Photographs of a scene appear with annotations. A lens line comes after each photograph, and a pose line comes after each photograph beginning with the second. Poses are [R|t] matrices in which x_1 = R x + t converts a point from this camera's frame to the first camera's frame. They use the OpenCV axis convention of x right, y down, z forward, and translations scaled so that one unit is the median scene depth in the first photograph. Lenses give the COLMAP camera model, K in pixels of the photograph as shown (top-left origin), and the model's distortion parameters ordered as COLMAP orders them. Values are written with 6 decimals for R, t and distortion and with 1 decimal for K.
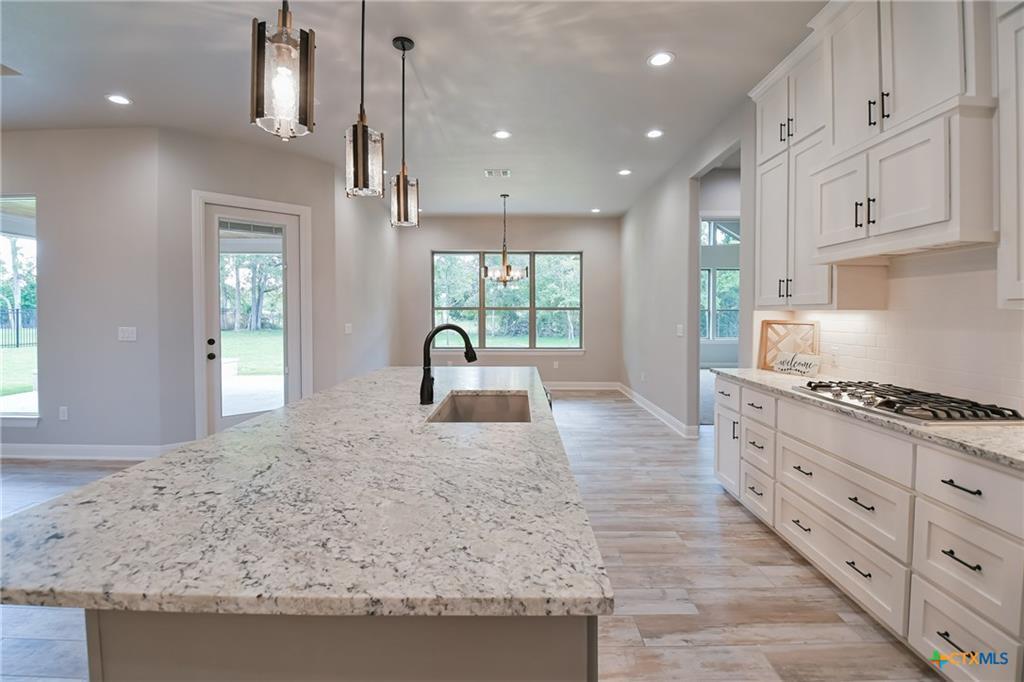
lens RADIAL K [[457.1, 0, 534.0], [0, 457.1, 317.7], [0, 0, 1]] dist [0.005396, -0.015932]
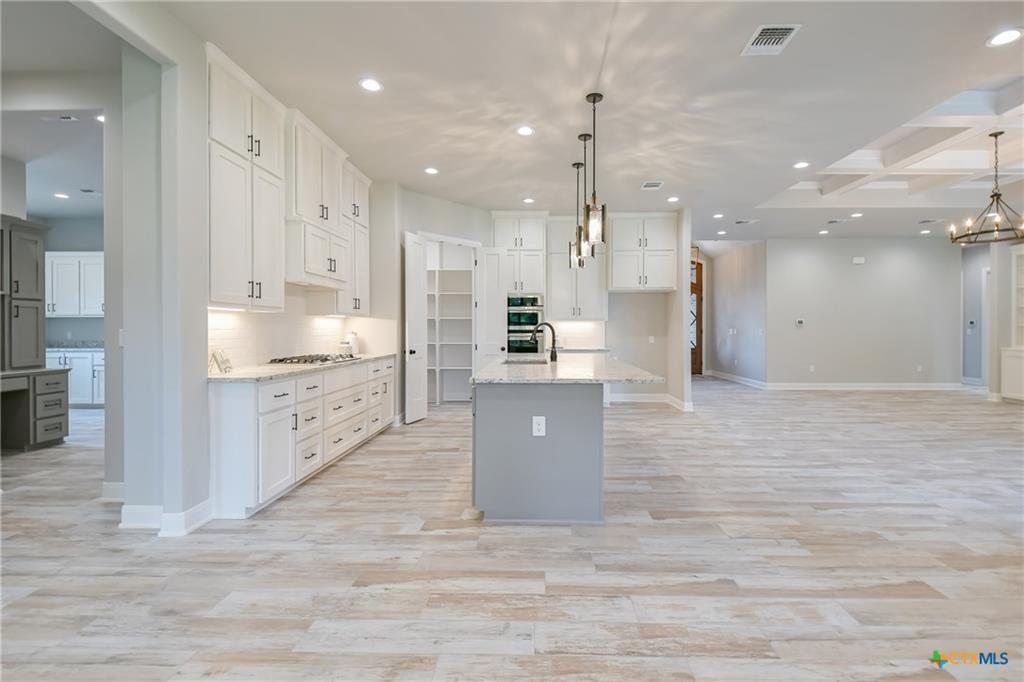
lens RADIAL K [[457.1, 0, 534.0], [0, 457.1, 328.1], [0, 0, 1]] dist [0.005396, -0.015932]
pose [[-0.999126, -0.000277, 0.041797, -0.158920], [0.000007, 0.999977, 0.006809, 0.019138], [-0.041798, 0.006803, -0.999103, 2.019068]]
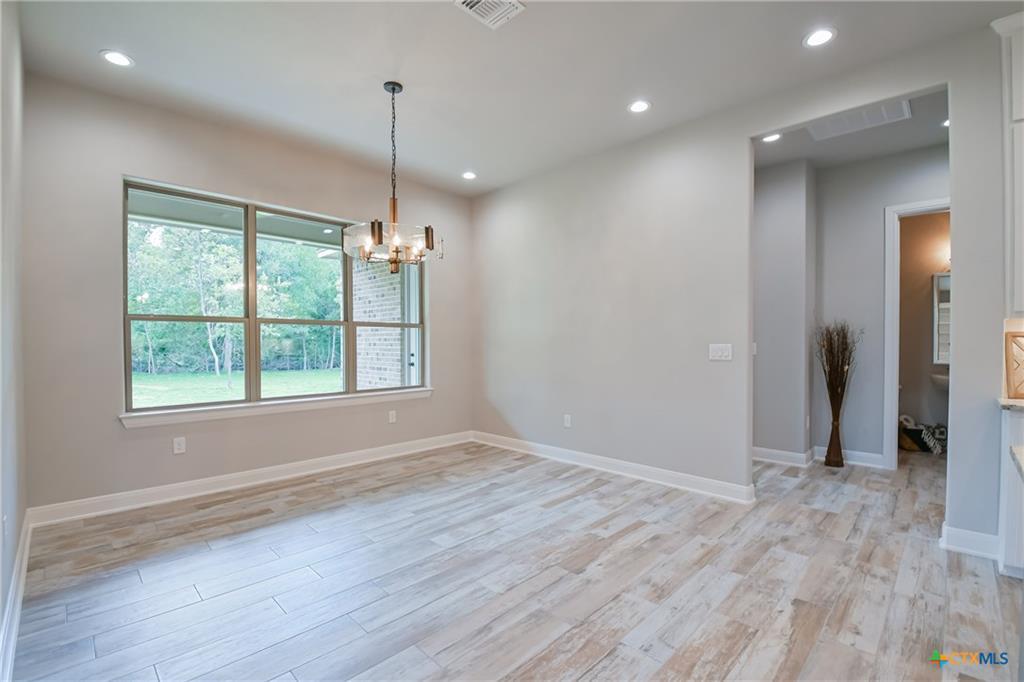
lens RADIAL K [[457.1, 0, 499.1], [0, 457.1, 345.7], [0, 0, 1]] dist [0.005396, -0.015932]
pose [[0.735706, -0.009880, 0.677229, -0.651596], [0.010189, 0.999942, 0.003519, 0.019770], [-0.677225, 0.004311, 0.735764, 1.151050]]
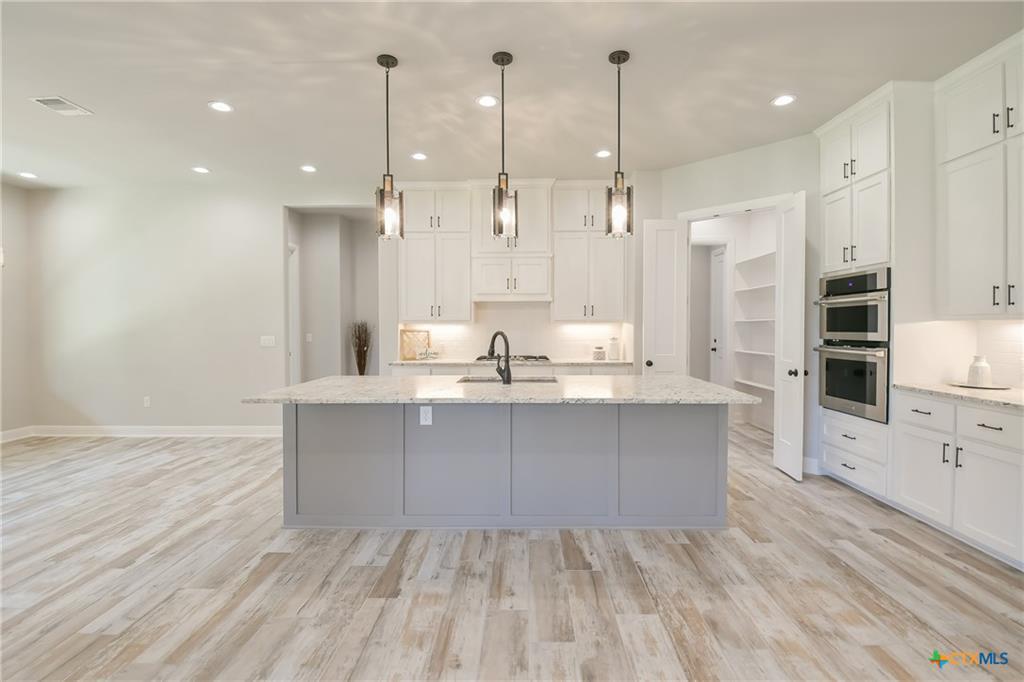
lens RADIAL K [[457.1, 0, 506.7], [0, 457.1, 331.6], [0, 0, 1]] dist [0.005396, -0.015932]
pose [[0.048448, -0.013627, 0.998733, -1.169682], [0.012564, 0.999836, 0.013033, -0.003123], [-0.998747, 0.011916, 0.048611, 0.617995]]
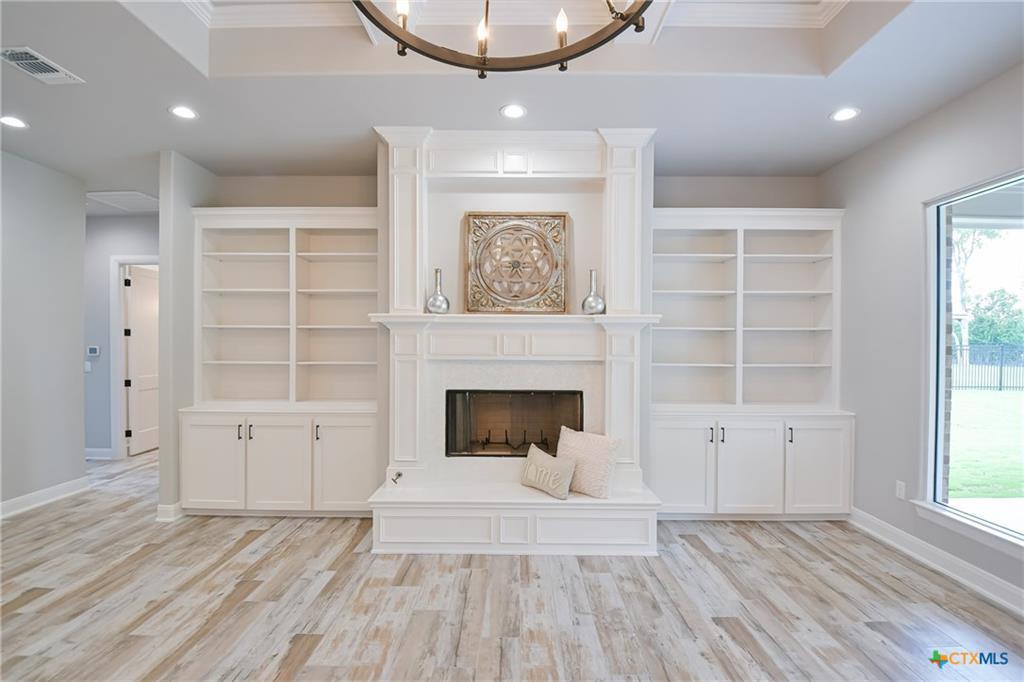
lens RADIAL K [[457.1, 0, 508.1], [0, 457.1, 348.2], [0, 0, 1]] dist [0.005396, -0.015932]
pose [[-0.037289, 0.005780, -0.999288, -1.384280], [-0.014291, 0.999878, 0.006317, -0.039483], [0.999202, 0.014517, -0.037202, 0.408271]]
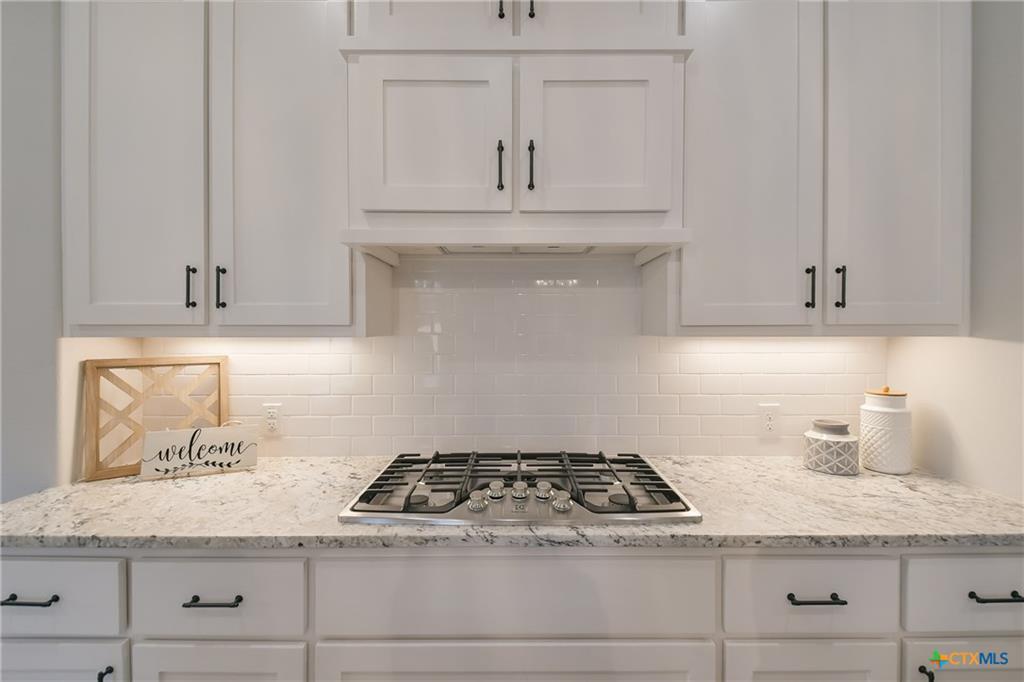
lens RADIAL K [[466.9, 0, 502.4], [0, 466.9, 337.9], [0, 0, 1]] dist [0.011816, 0.000013]
pose [[0.036443, -0.005187, 0.999322, 0.104806], [0.010144, 0.999937, 0.004820, -0.013562], [-0.999284, 0.009961, 0.036493, 0.677400]]
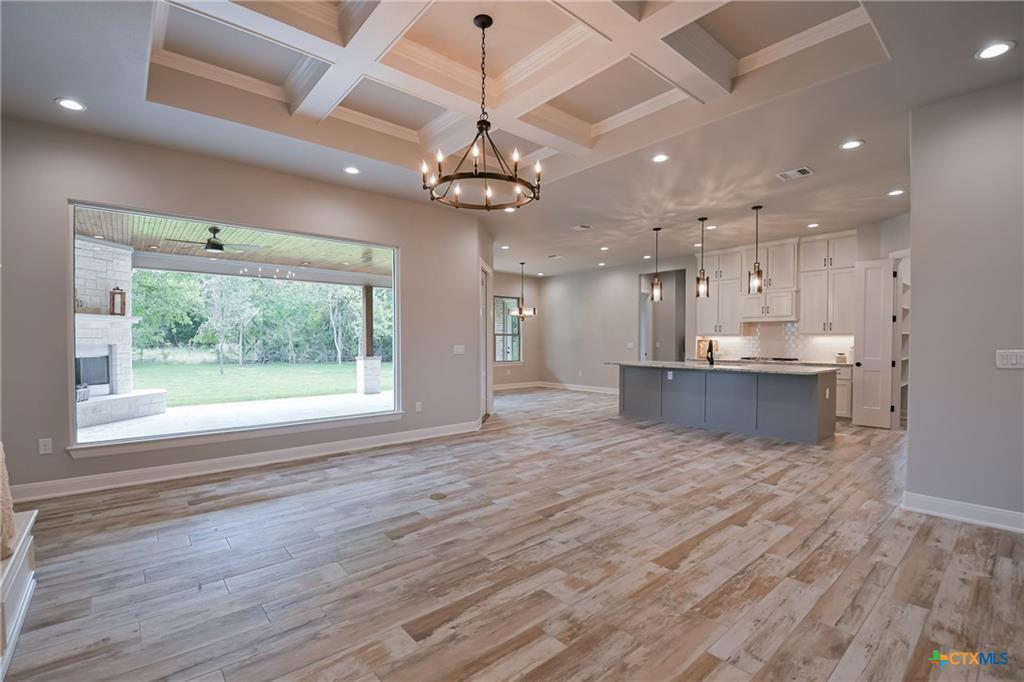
lens RADIAL K [[457.1, 0, 513.2], [0, 457.1, 342.7], [0, 0, 1]] dist [0.005396, -0.015932]
pose [[0.767756, -0.005382, 0.640720, -2.244474], [0.007264, 0.999974, -0.000305, 0.018314], [-0.640701, 0.004889, 0.767775, -0.380153]]
